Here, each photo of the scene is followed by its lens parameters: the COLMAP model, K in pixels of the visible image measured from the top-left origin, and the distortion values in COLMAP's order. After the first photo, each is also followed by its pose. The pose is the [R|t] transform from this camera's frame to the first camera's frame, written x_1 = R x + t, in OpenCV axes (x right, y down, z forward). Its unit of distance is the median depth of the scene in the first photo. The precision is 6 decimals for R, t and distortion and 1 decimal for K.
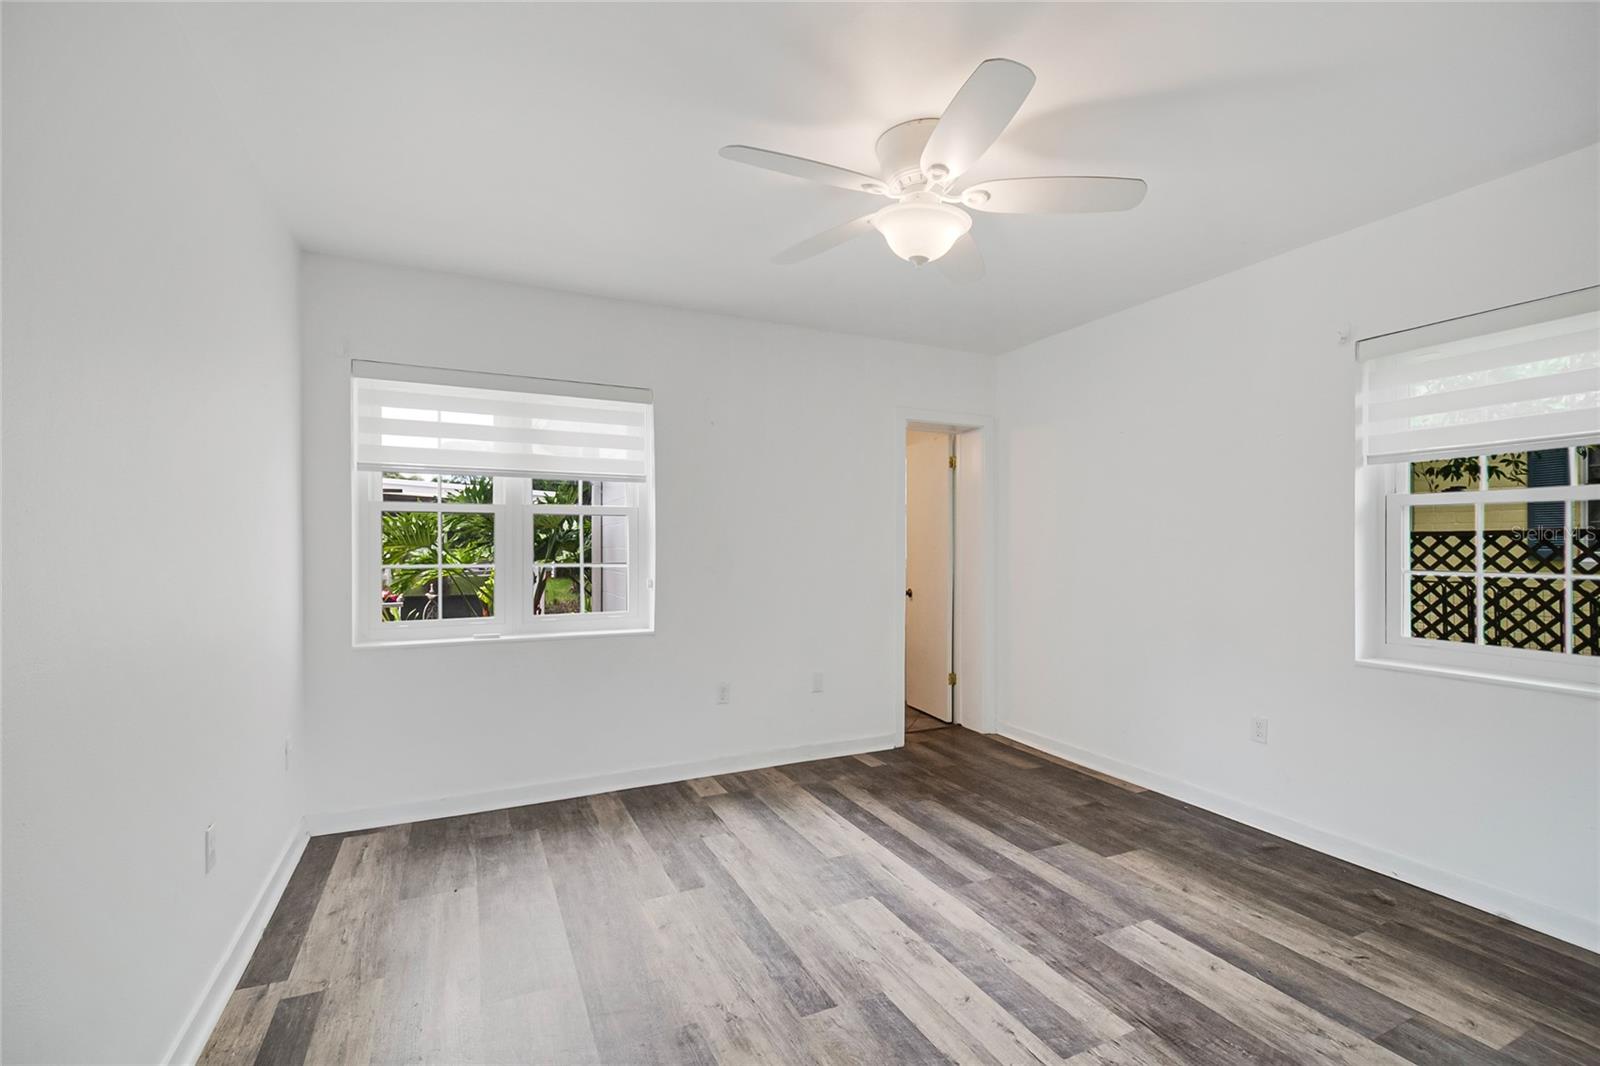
lens RADIAL K [[699.5, 0, 793.6], [0, 699.5, 537.3], [0, 0, 1]] dist [0.000977, 0.000377]
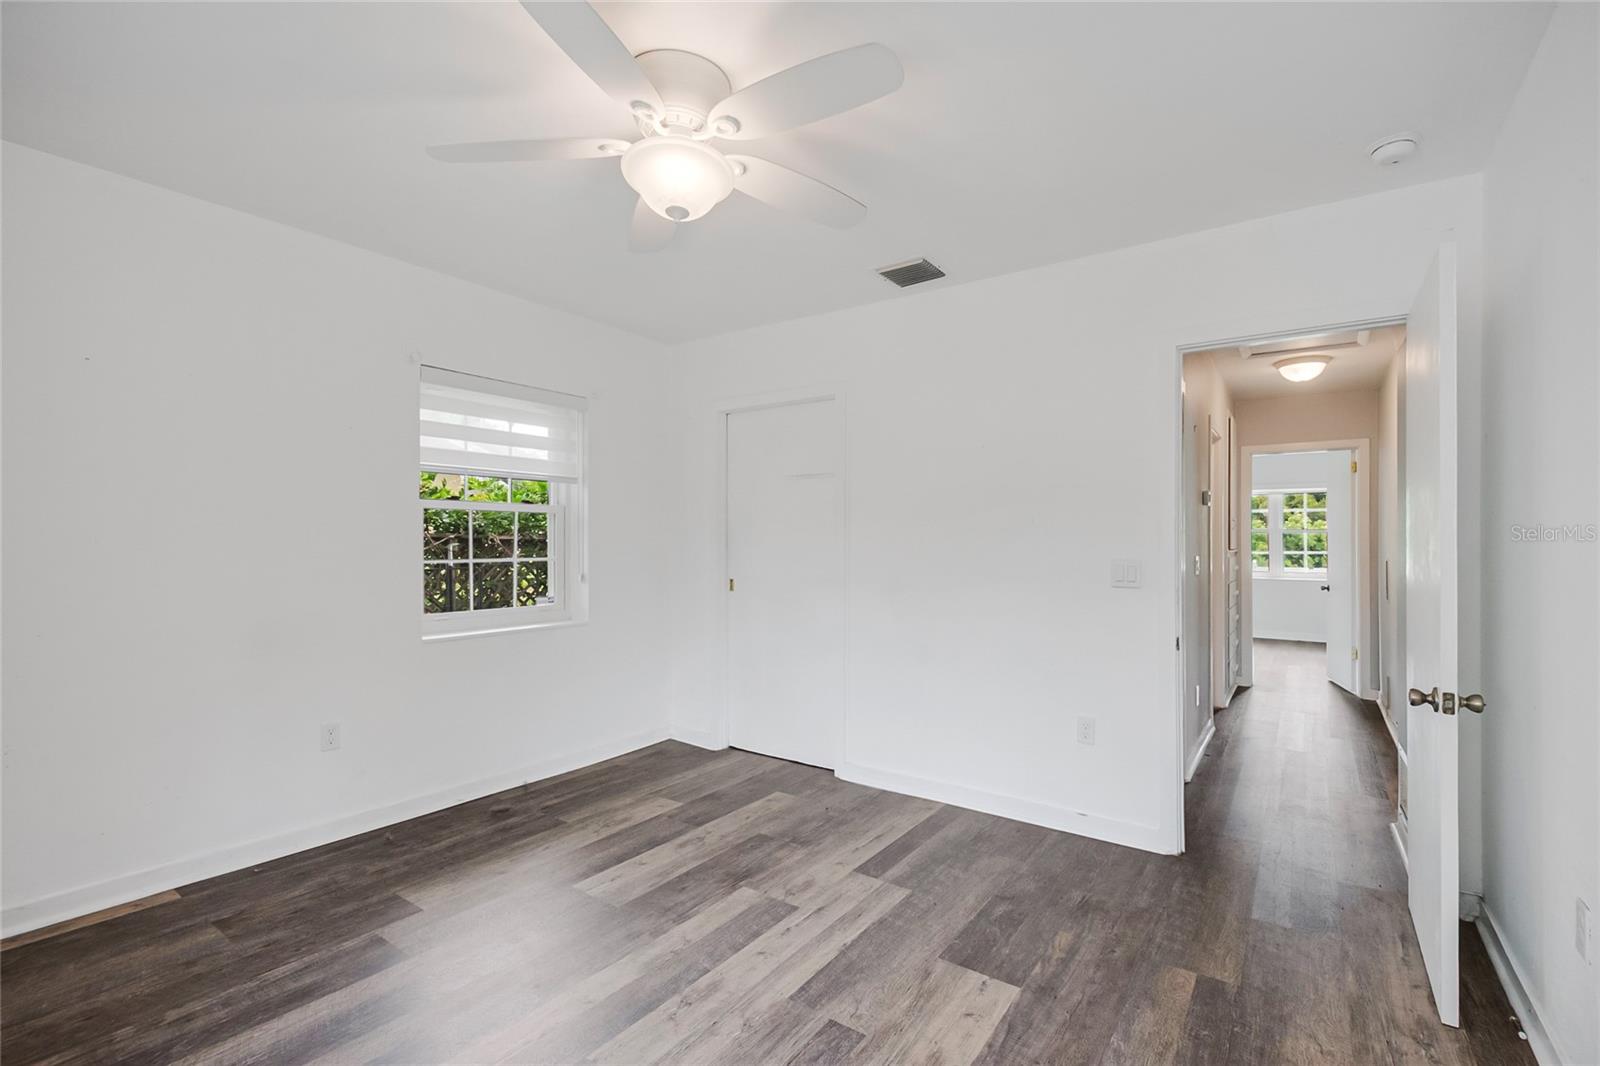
lens RADIAL K [[703.9, 0, 815.0], [0, 703.9, 544.5], [0, 0, 1]] dist [0.001837, -0.011443]
pose [[-0.485188, -0.014308, 0.874293, -0.636371], [-0.018275, 0.999814, 0.006221, 0.003576], [-0.874219, -0.012960, -0.485359, 1.239156]]
